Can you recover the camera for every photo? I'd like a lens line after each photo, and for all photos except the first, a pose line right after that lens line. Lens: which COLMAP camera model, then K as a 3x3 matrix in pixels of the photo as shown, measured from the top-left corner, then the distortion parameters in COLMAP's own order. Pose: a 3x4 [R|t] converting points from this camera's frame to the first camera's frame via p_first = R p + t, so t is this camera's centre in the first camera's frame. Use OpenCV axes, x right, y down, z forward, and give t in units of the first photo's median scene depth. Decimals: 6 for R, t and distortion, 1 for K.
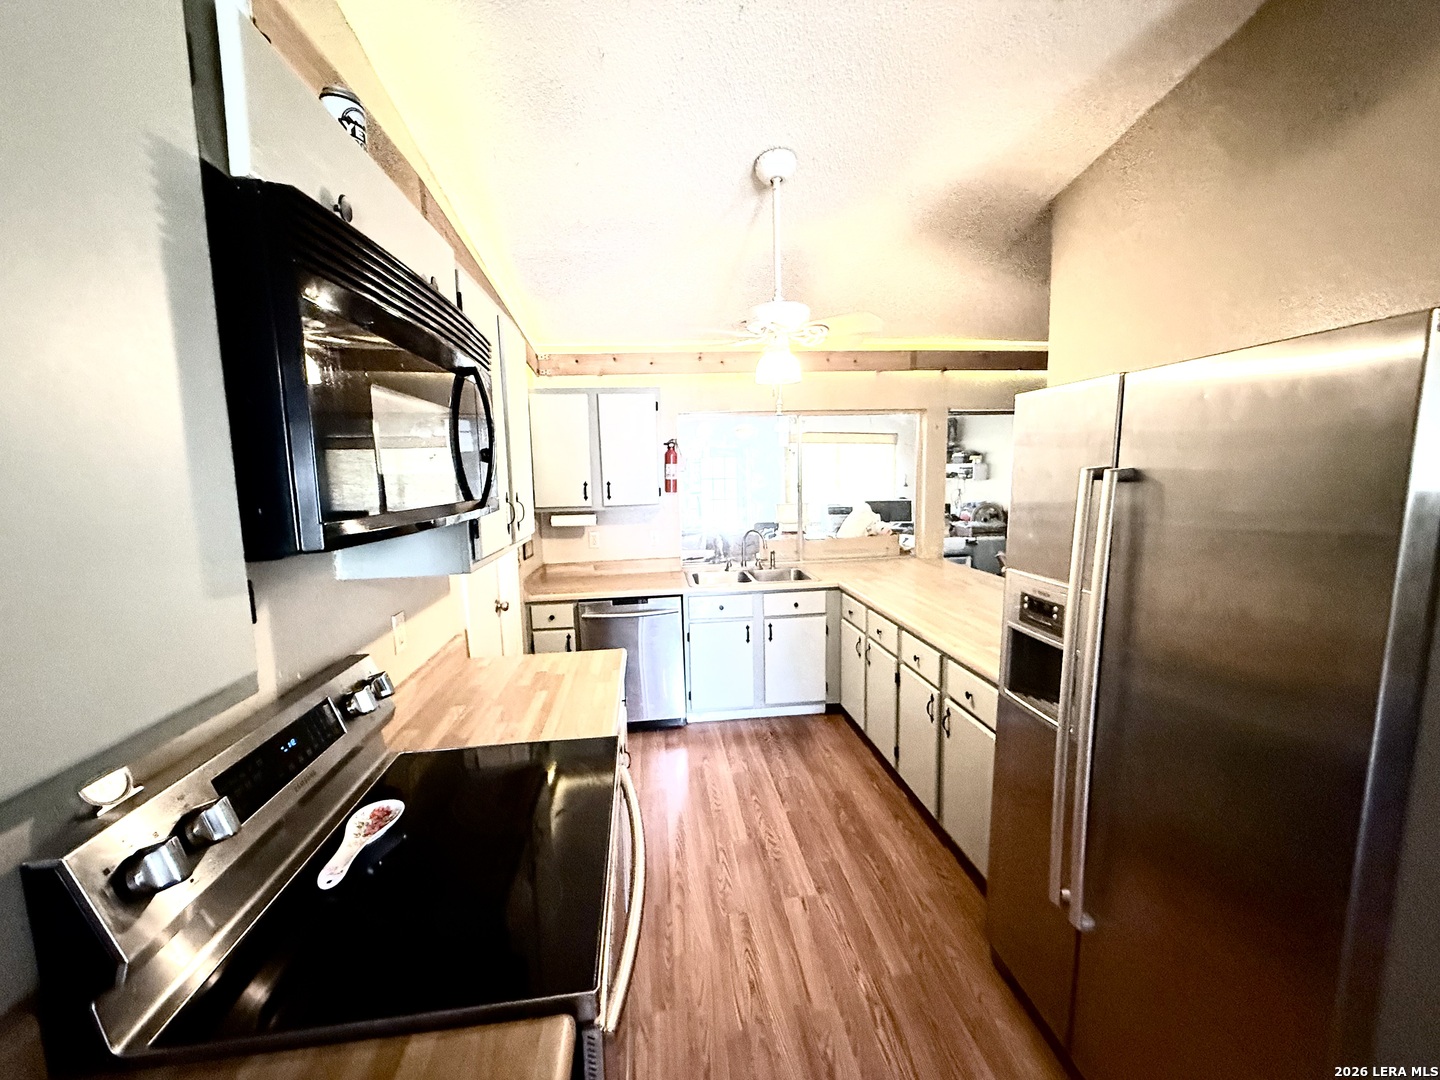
lens RADIAL K [[574.7, 0, 710.7], [0, 574.7, 544.4], [0, 0, 1]] dist [-0.000954, 0.000747]
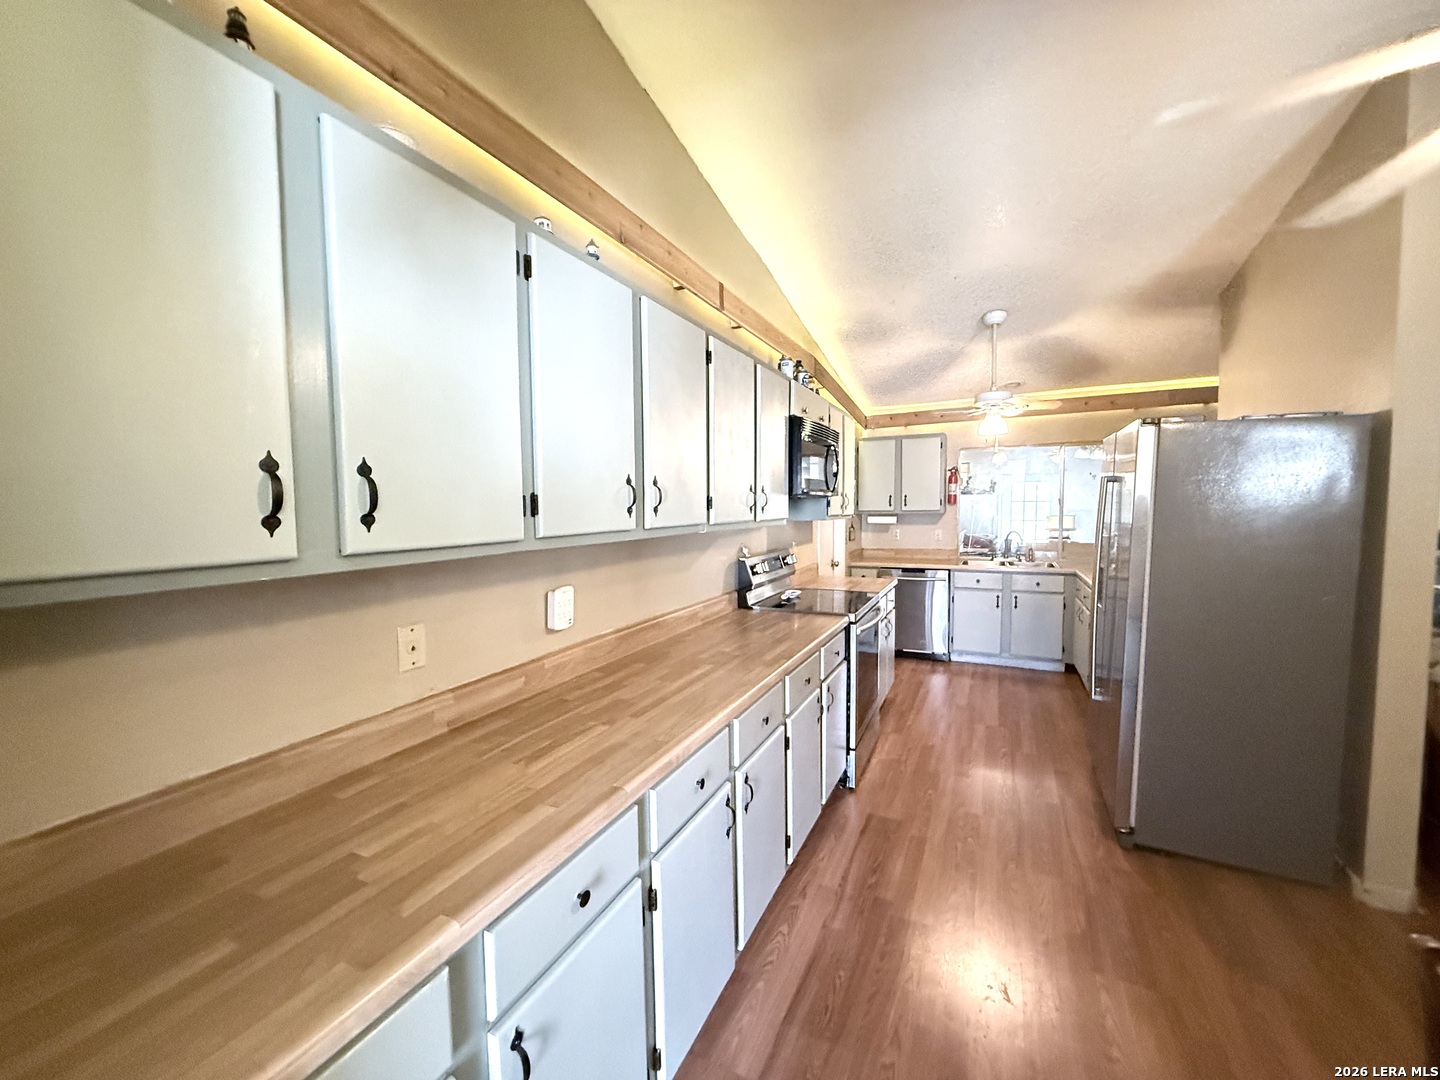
lens RADIAL K [[574.7, 0, 715.4], [0, 574.7, 542.0], [0, 0, 1]] dist [-0.000954, 0.000747]
pose [[0.848423, 0.049454, -0.527004, 0.212252], [-0.077314, 0.996526, -0.030954, 0.106388], [0.523642, 0.067007, 0.849299, -0.582381]]
